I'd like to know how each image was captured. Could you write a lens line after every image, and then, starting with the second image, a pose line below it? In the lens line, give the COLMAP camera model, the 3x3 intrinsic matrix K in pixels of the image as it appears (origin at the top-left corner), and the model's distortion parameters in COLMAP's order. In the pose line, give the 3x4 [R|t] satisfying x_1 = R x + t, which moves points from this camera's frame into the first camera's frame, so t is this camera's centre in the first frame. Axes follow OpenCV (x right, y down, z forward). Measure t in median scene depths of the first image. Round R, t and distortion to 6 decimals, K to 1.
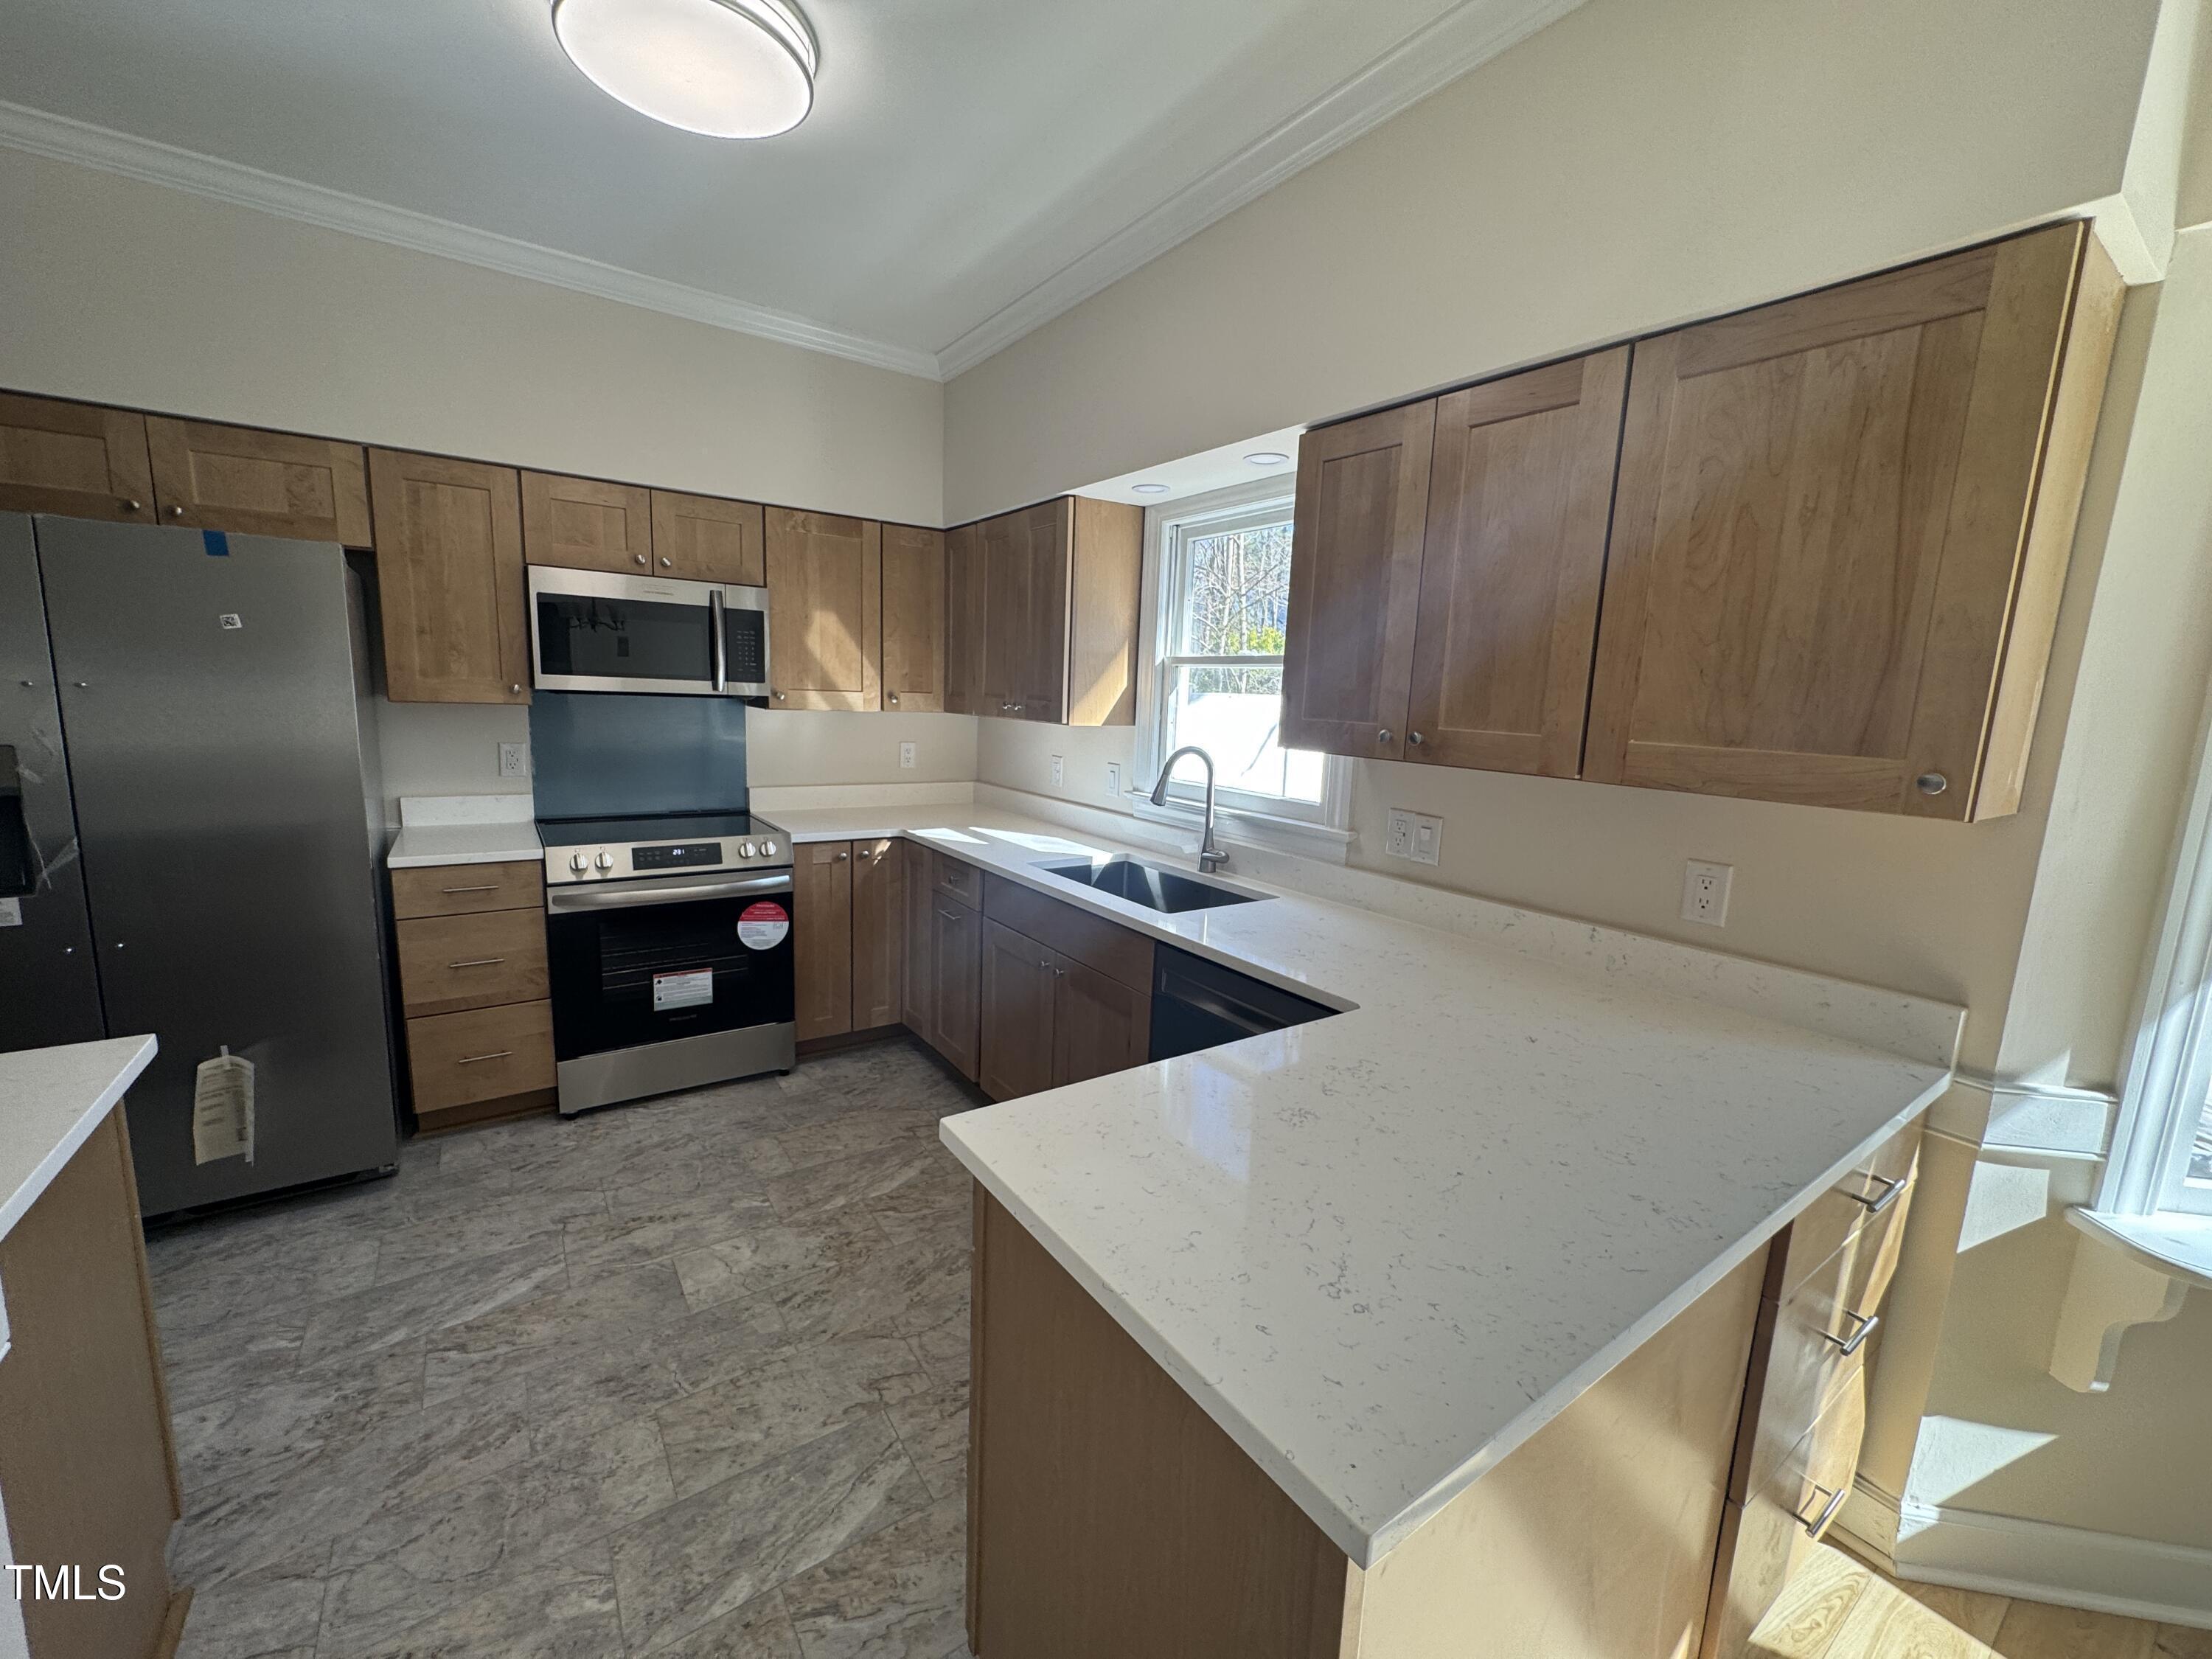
lens RADIAL K [[887.9, 0, 1103.9], [0, 887.9, 827.2], [0, 0, 1]] dist [-0.003483, -0.000457]
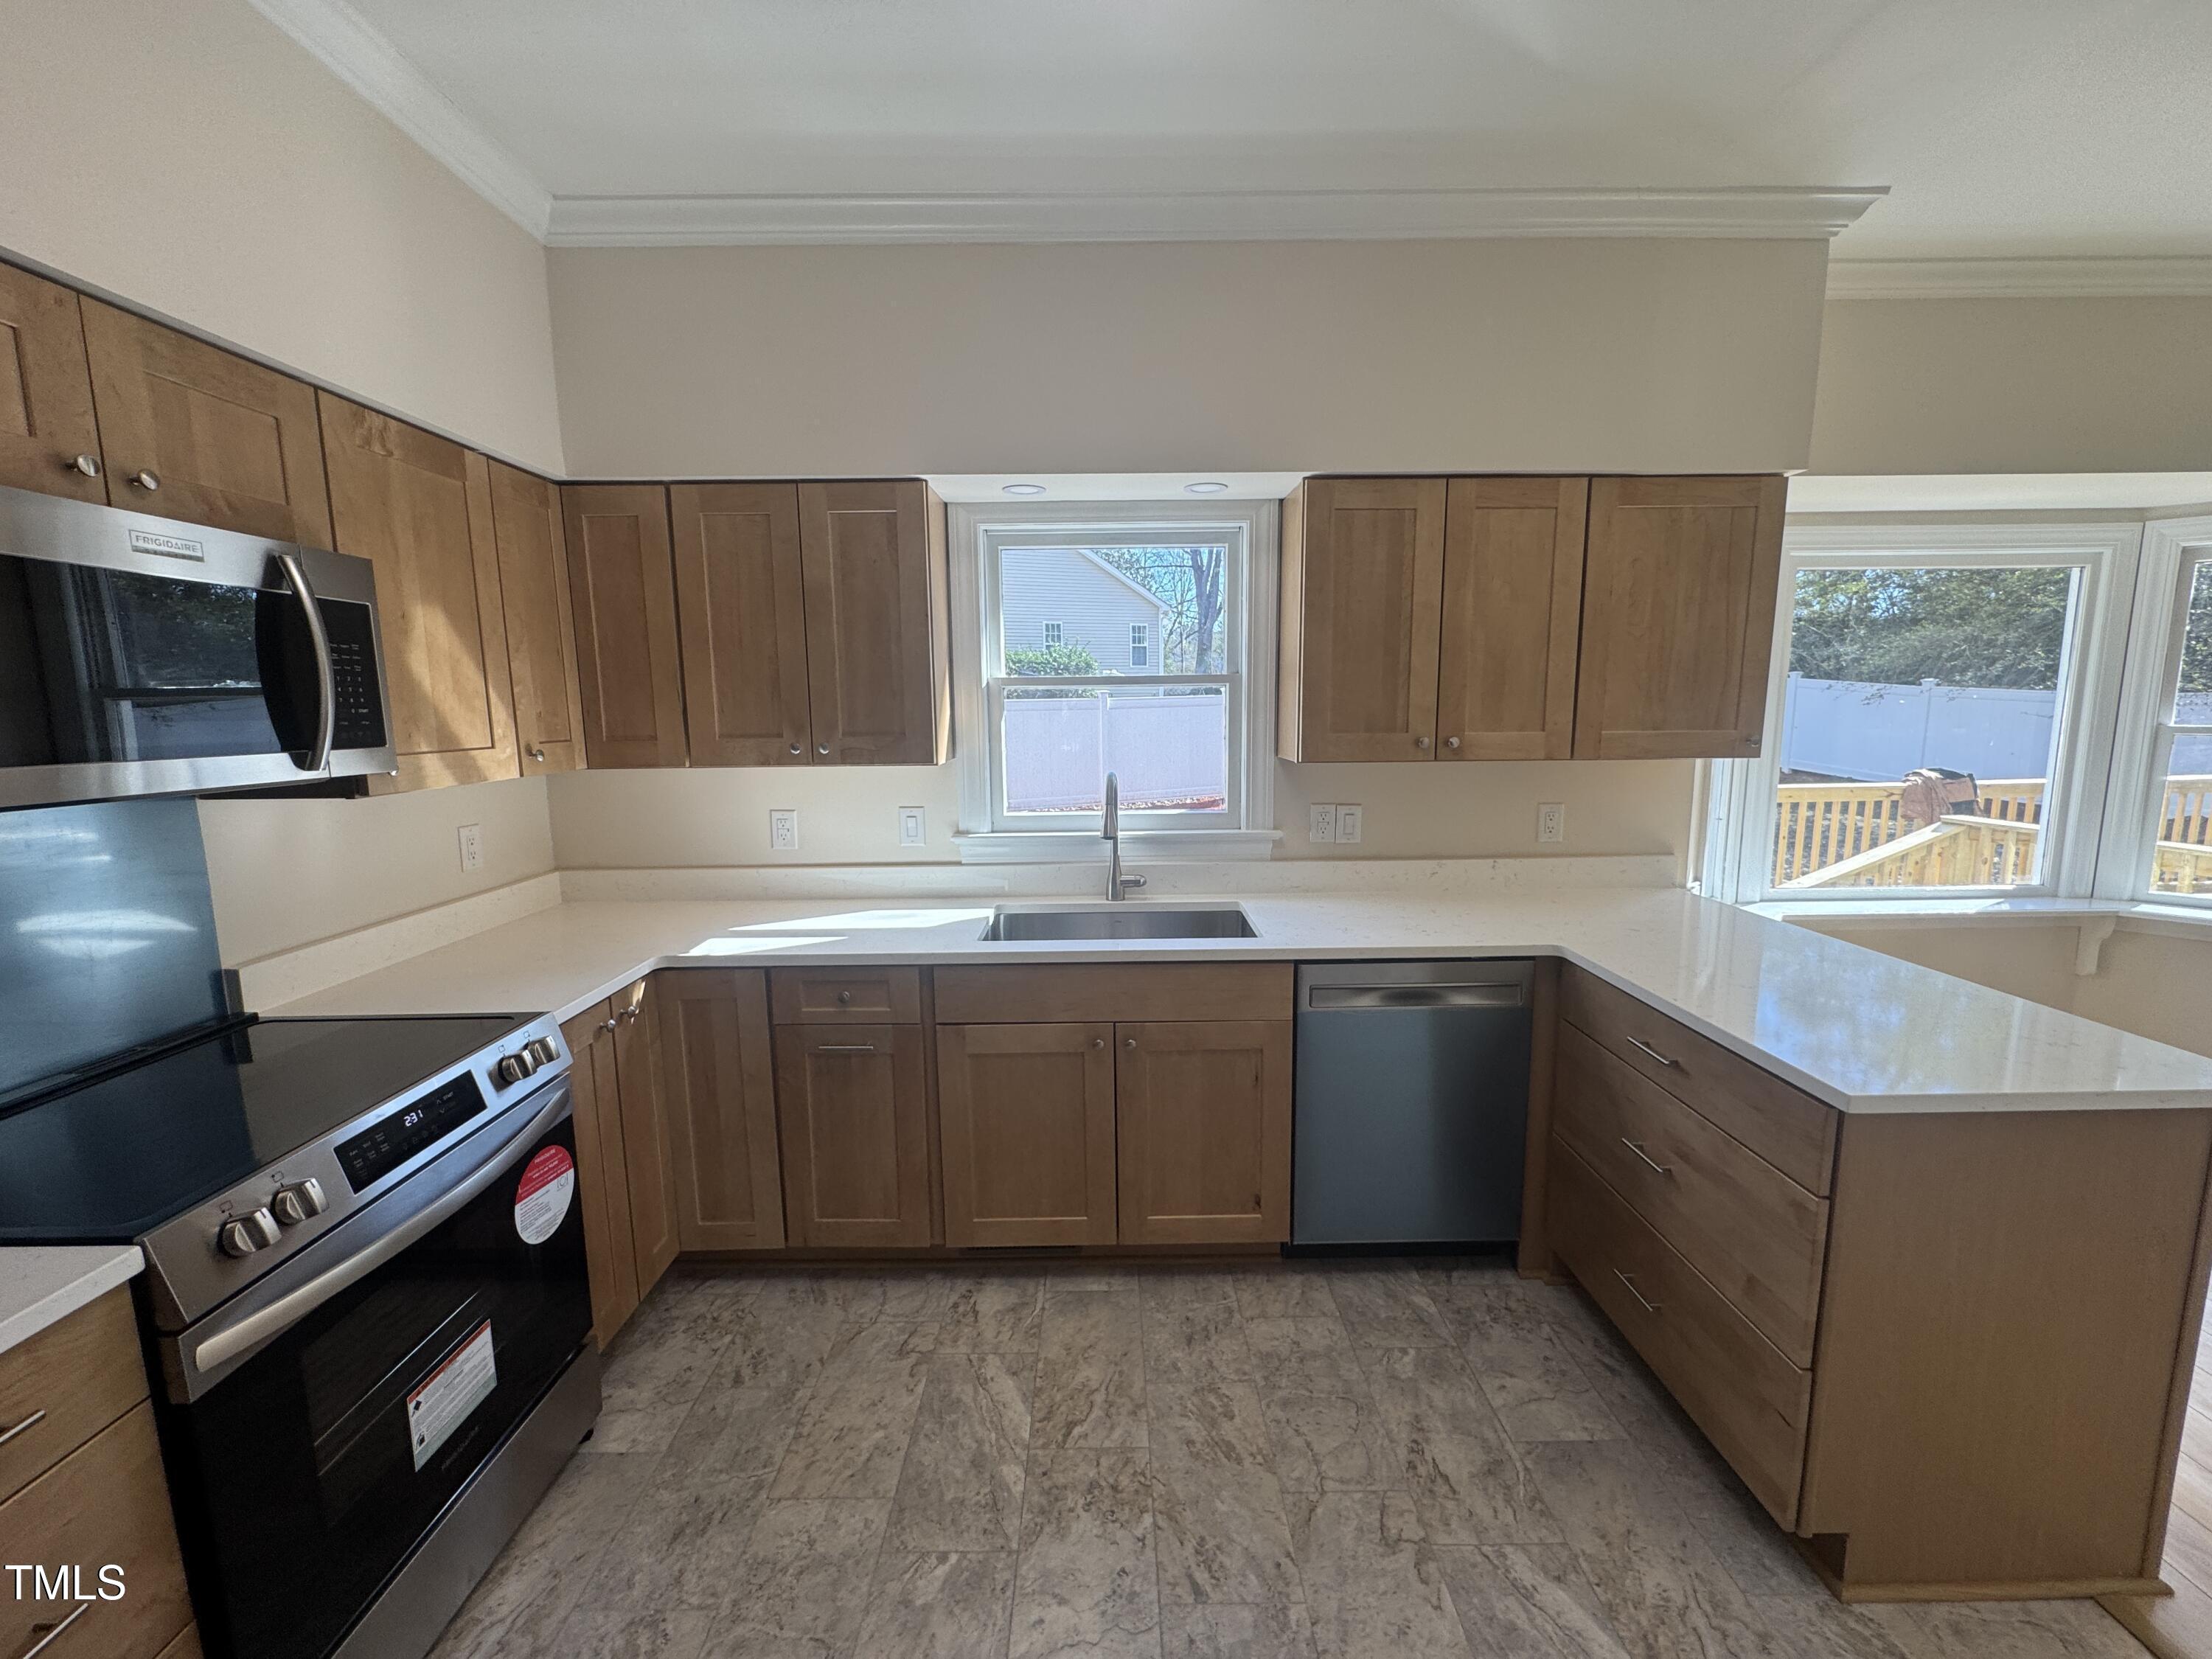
lens RADIAL K [[887.9, 0, 1103.9], [0, 887.9, 827.2], [0, 0, 1]] dist [-0.003483, -0.000457]
pose [[0.566276, -0.158954, 0.808743, -0.671357], [0.159749, 0.983787, 0.081503, -0.110562], [-0.808587, 0.083043, 0.582487, 0.449356]]
